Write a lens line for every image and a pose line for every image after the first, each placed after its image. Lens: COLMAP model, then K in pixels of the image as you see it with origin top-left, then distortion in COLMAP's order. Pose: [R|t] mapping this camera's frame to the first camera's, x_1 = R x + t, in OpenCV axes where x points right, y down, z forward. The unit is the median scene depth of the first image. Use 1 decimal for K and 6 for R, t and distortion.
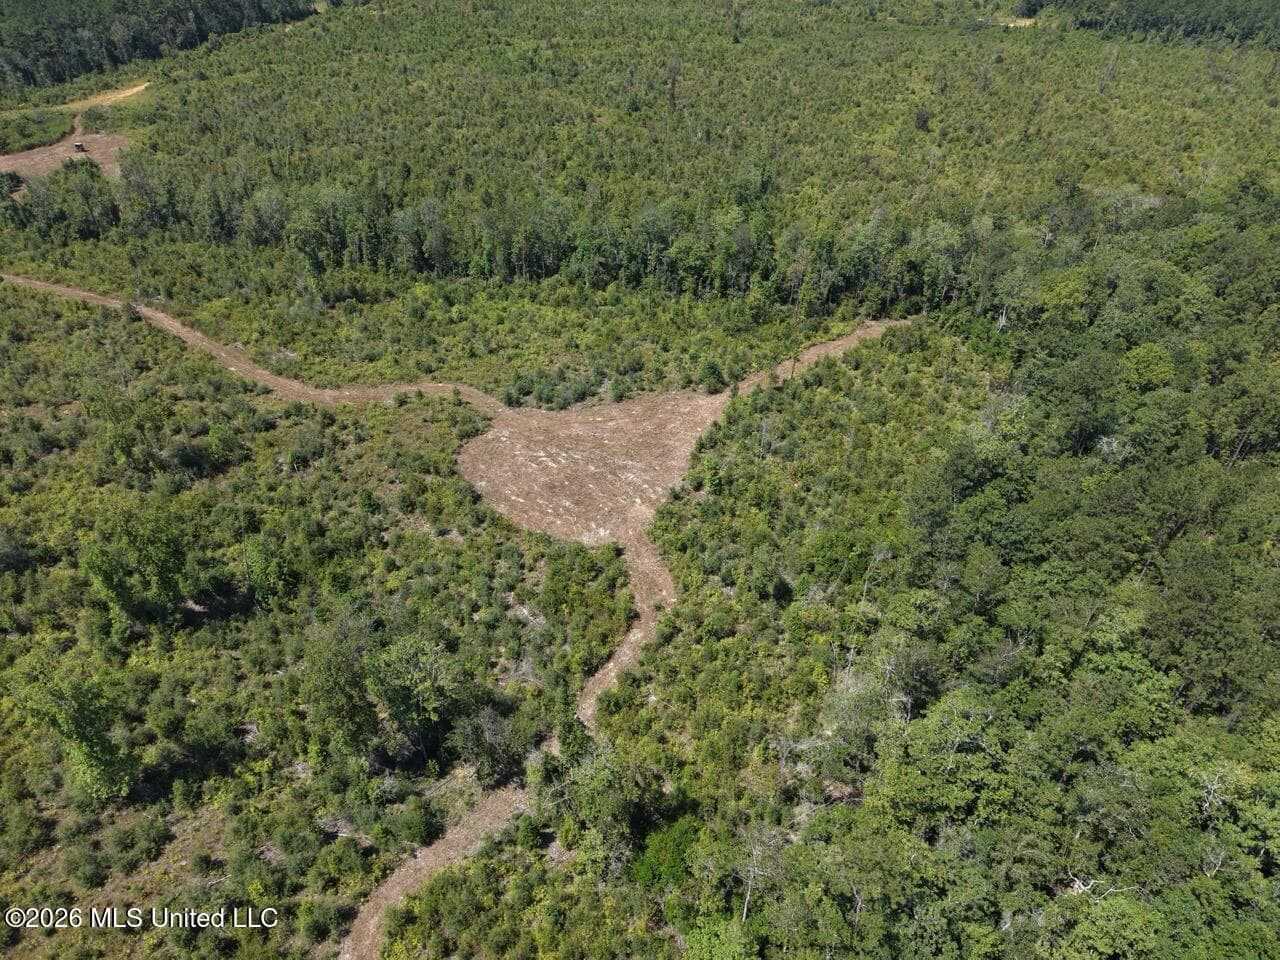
lens RADIAL K [[852.5, 0, 648.9], [0, 852.5, 486.0], [0, 0, 1]] dist [0.031237, -0.031765]
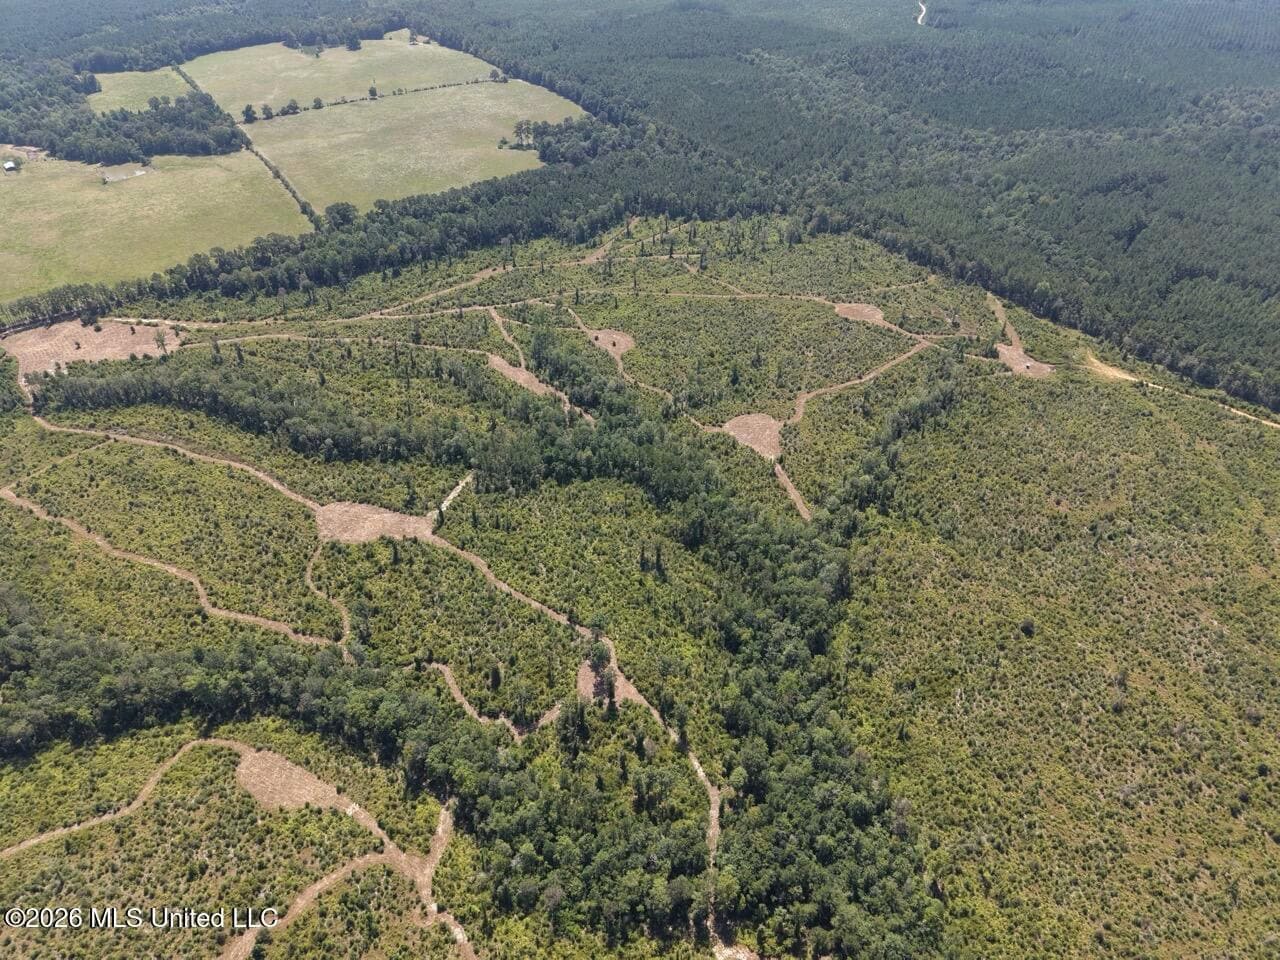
lens RADIAL K [[852.5, 0, 640.3], [0, 852.5, 486.3], [0, 0, 1]] dist [0.031237, -0.031765]
pose [[-0.448675, 0.570023, -0.688306, 2.541225], [-0.551196, 0.429744, 0.715194, -2.053134], [0.703473, 0.700281, 0.121379, 0.241251]]
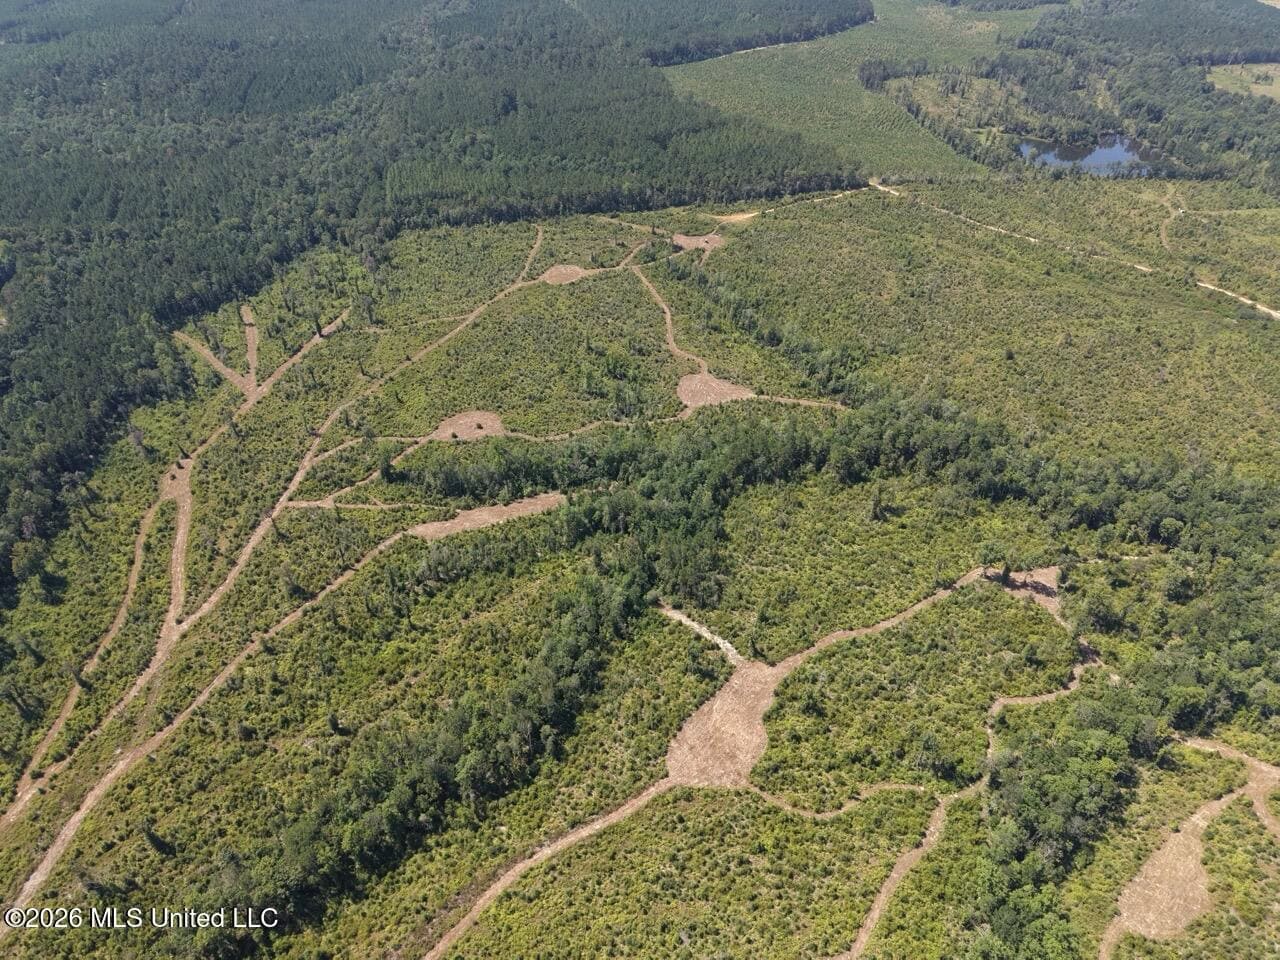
lens RADIAL K [[852.5, 0, 636.9], [0, 852.5, 478.0], [0, 0, 1]] dist [0.031237, -0.031765]
pose [[0.643035, 0.489898, -0.588648, 1.806479], [-0.479590, 0.856851, 0.189208, -0.221762], [0.597076, 0.160642, 0.785935, -1.795544]]
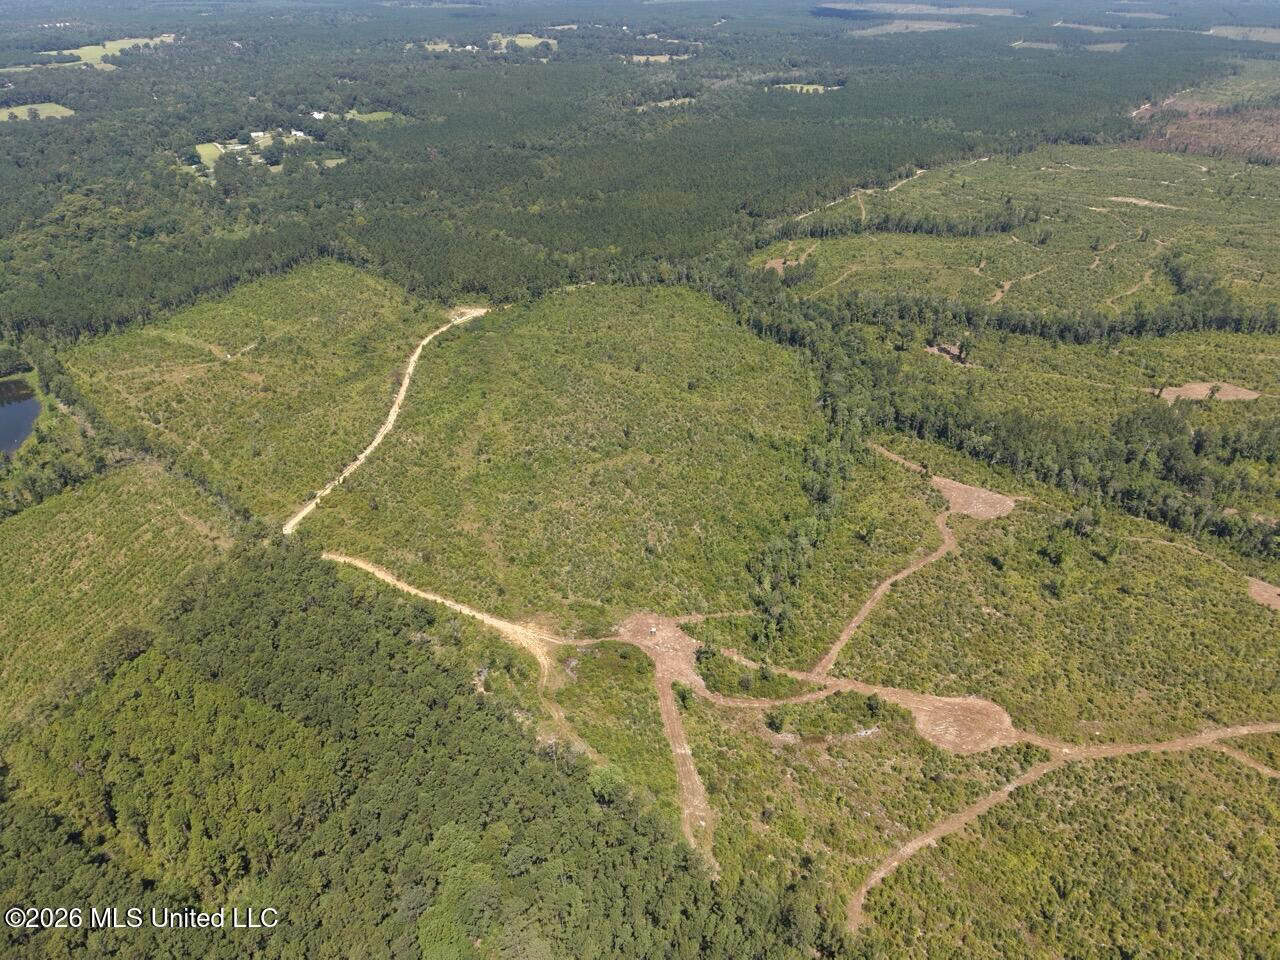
lens RADIAL K [[852.5, 0, 639.9], [0, 852.5, 491.2], [0, 0, 1]] dist [0.031237, -0.031765]
pose [[0.247642, -0.519975, 0.817496, -2.627799], [0.591858, 0.749226, 0.297261, -1.546759], [-0.767058, 0.410227, 0.493291, 0.249388]]
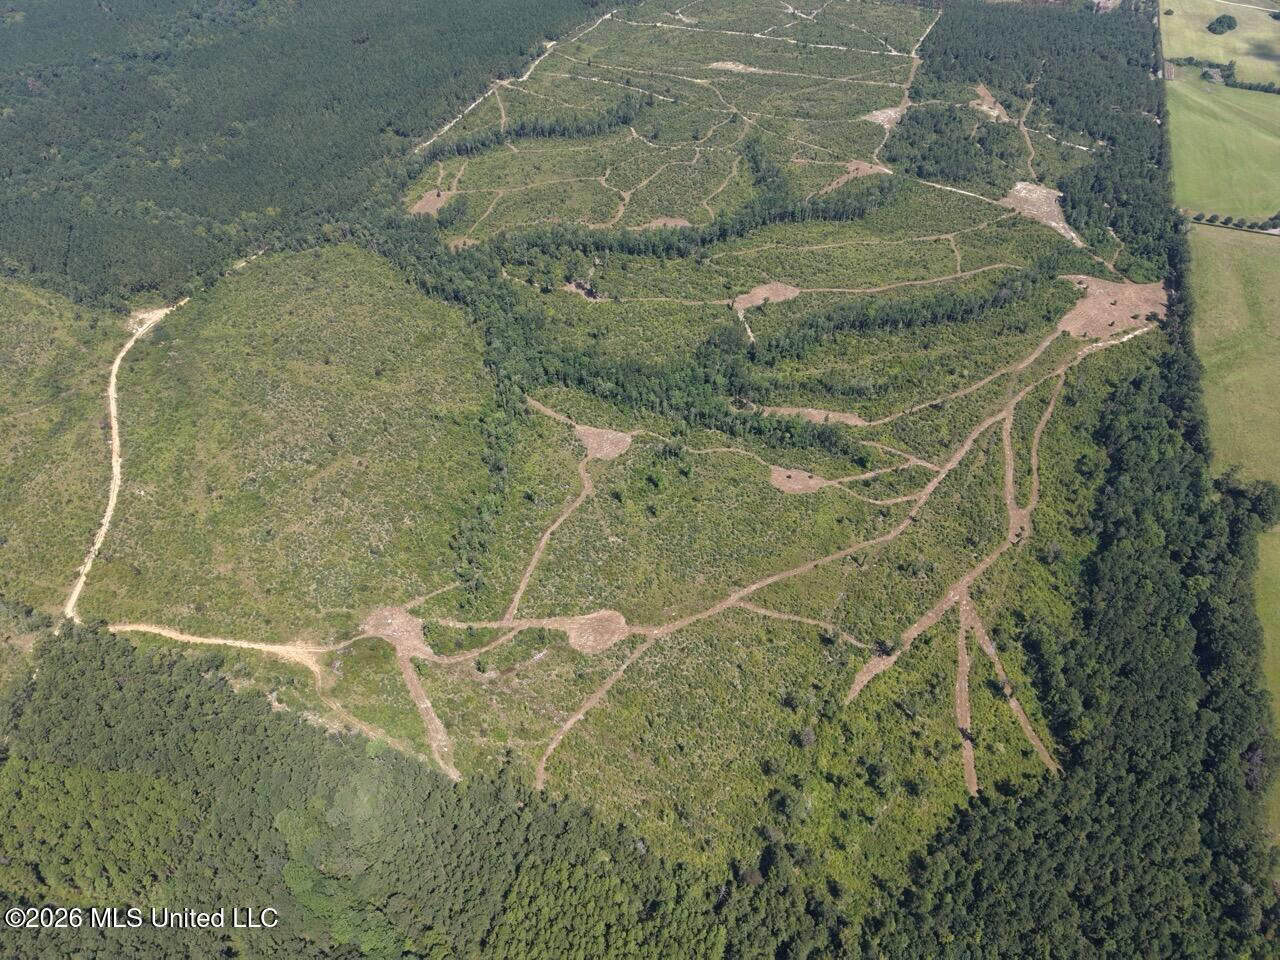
lens RADIAL K [[852.5, 0, 644.8], [0, 852.5, 487.6], [0, 0, 1]] dist [0.031237, -0.031765]
pose [[-0.107959, -0.718425, 0.687175, -2.913934], [0.604131, 0.501540, 0.619260, -2.233860], [-0.789538, 0.481999, 0.379877, -0.723155]]
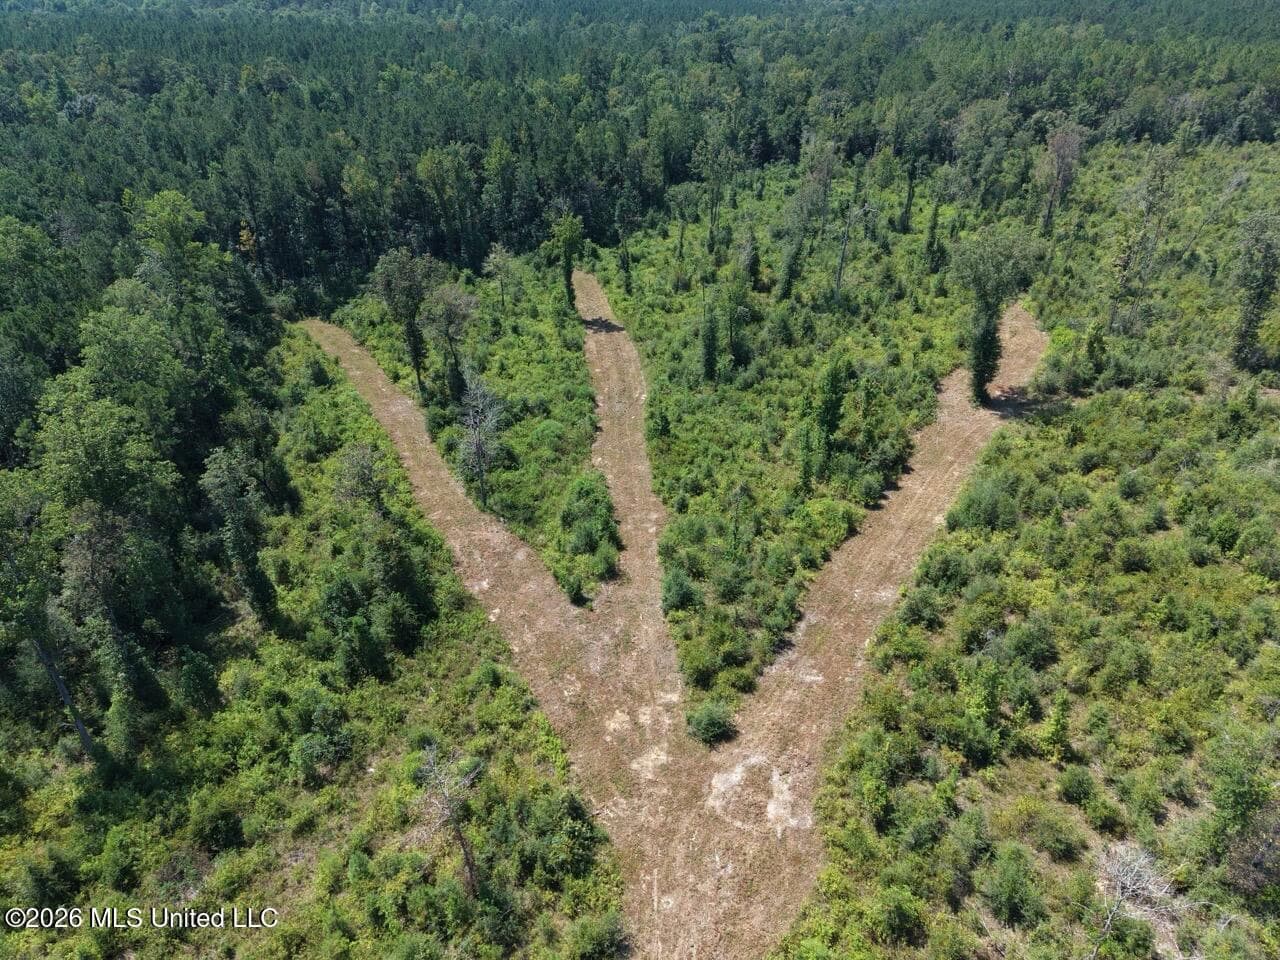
lens RADIAL K [[852.5, 0, 637.9], [0, 852.5, 479.3], [0, 0, 1]] dist [0.031237, -0.031765]
pose [[0.408970, 0.480706, -0.775671, -0.890720], [-0.569530, 0.798595, 0.194630, 0.611126], [0.713007, 0.362170, 0.600378, -0.483106]]
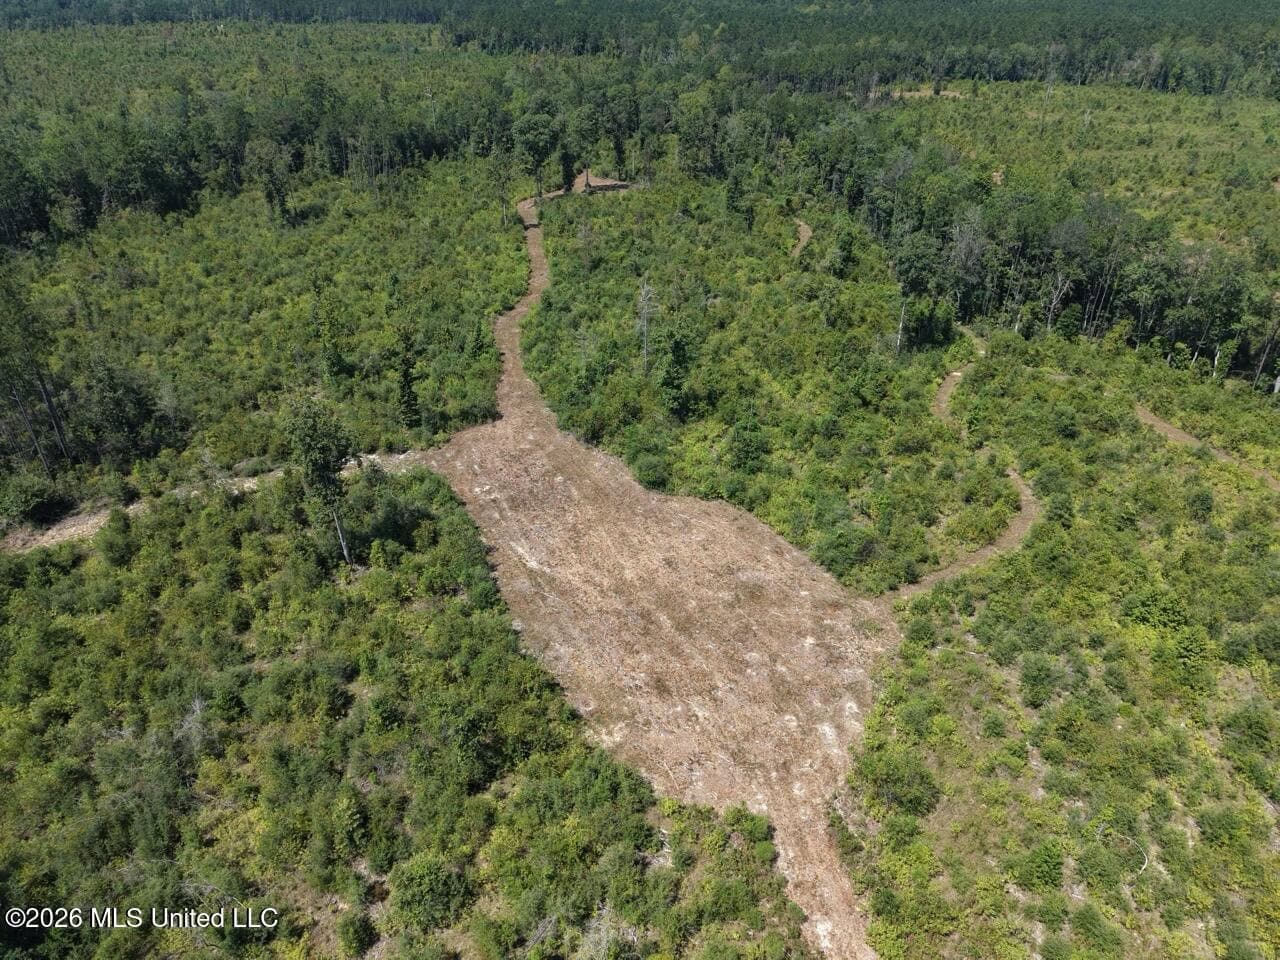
lens RADIAL K [[852.5, 0, 637.2], [0, 852.5, 486.3], [0, 0, 1]] dist [0.031237, -0.031765]
pose [[0.965424, -0.137288, 0.221604, 0.927155], [0.157974, 0.984325, -0.078410, 0.566522], [-0.207366, 0.110707, 0.971979, -0.482378]]
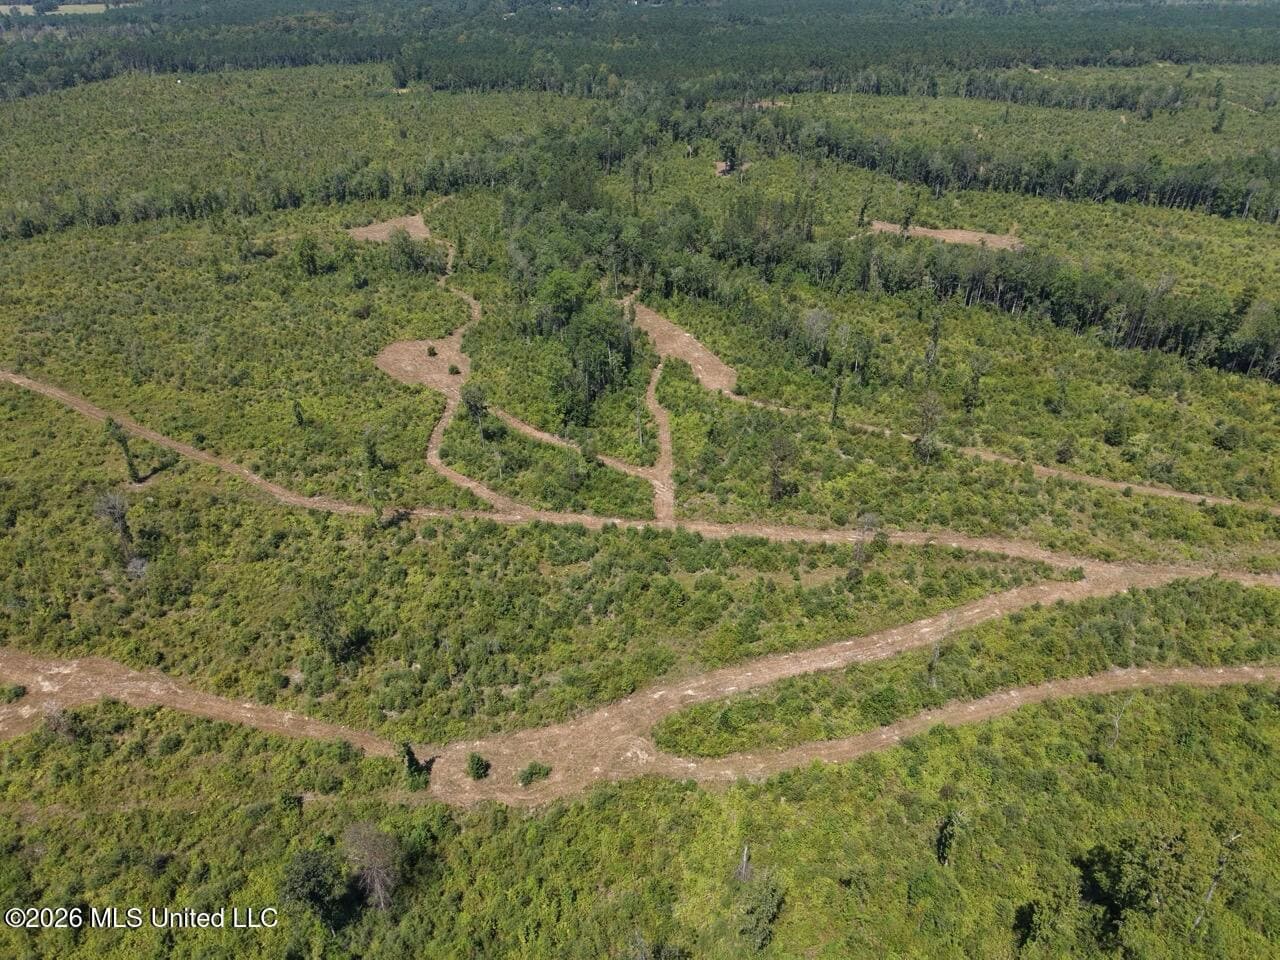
lens RADIAL K [[852.5, 0, 636.8], [0, 852.5, 482.6], [0, 0, 1]] dist [0.031237, -0.031765]
pose [[0.764708, -0.343541, 0.545162, -1.026324], [0.392014, 0.919485, 0.029542, 0.769273], [-0.511417, 0.191120, 0.837810, -1.288126]]
